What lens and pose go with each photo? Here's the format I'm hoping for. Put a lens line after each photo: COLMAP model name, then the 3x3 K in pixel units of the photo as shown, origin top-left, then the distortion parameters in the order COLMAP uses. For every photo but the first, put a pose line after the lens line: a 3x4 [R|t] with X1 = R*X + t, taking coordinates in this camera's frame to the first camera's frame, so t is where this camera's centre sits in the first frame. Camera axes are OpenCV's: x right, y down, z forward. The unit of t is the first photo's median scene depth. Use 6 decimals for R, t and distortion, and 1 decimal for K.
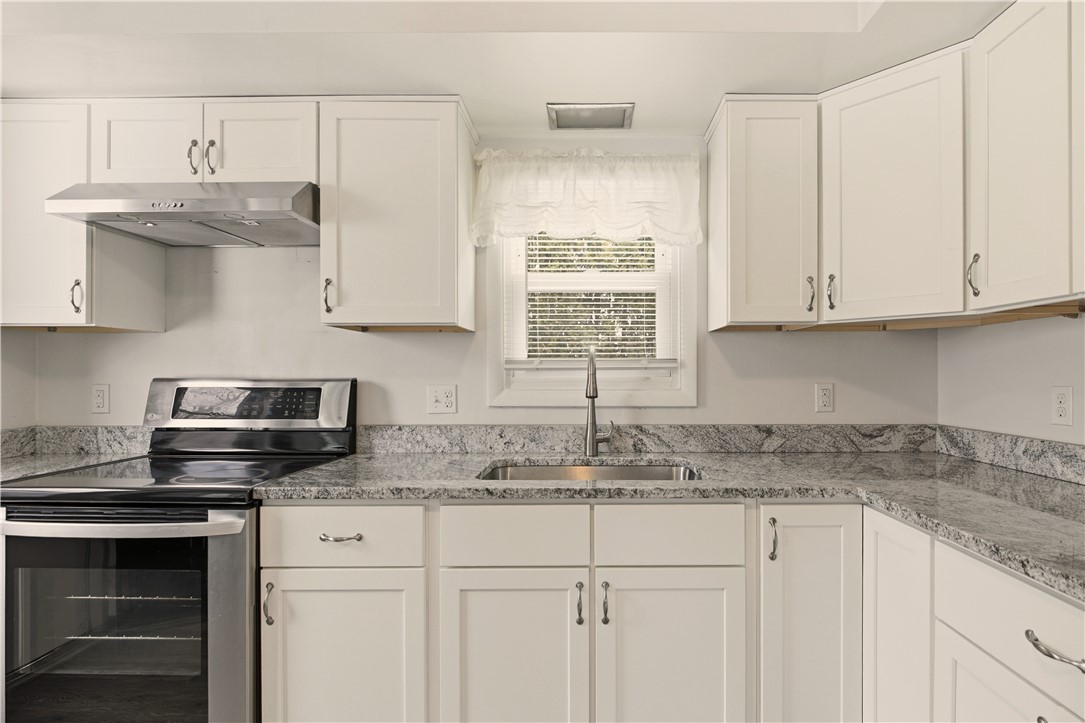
lens RADIAL K [[499.3, 0, 592.3], [0, 499.3, 371.2], [0, 0, 1]] dist [-0.006447, -0.000188]
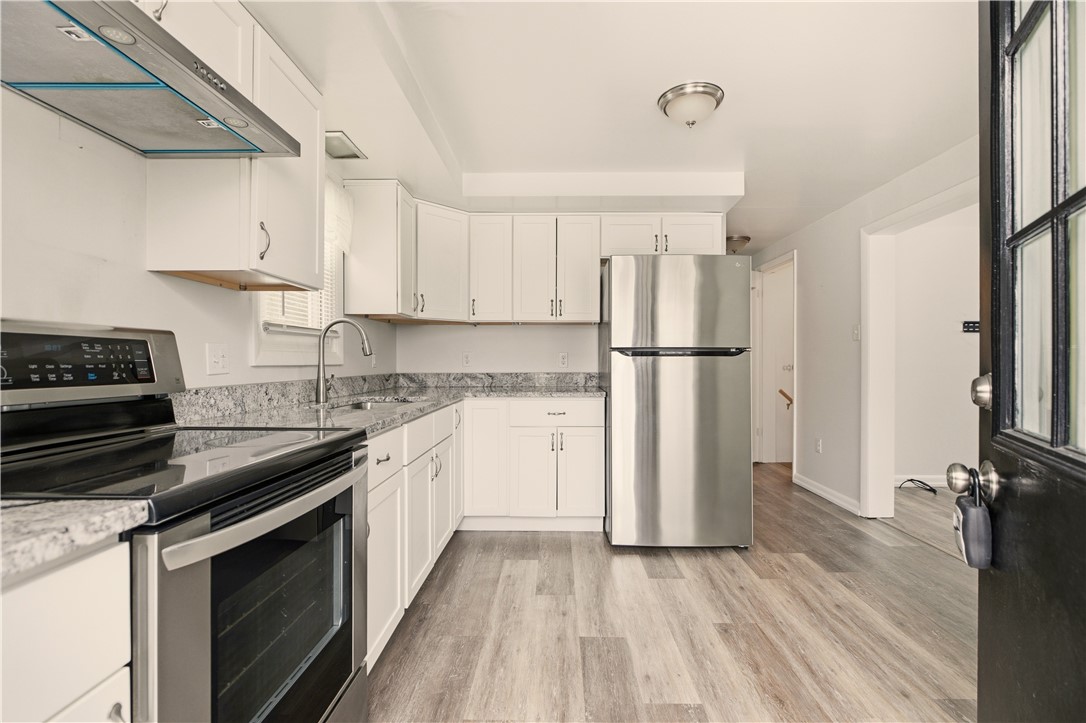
lens RADIAL K [[499.8, 0, 544.2], [0, 499.8, 369.3], [0, 0, 1]] dist [-0.006447, -0.000188]
pose [[0.019168, -0.014334, 0.999714, -1.227564], [-0.006114, 0.999877, 0.014453, 0.060001], [-0.999798, -0.006389, 0.019078, 0.391598]]
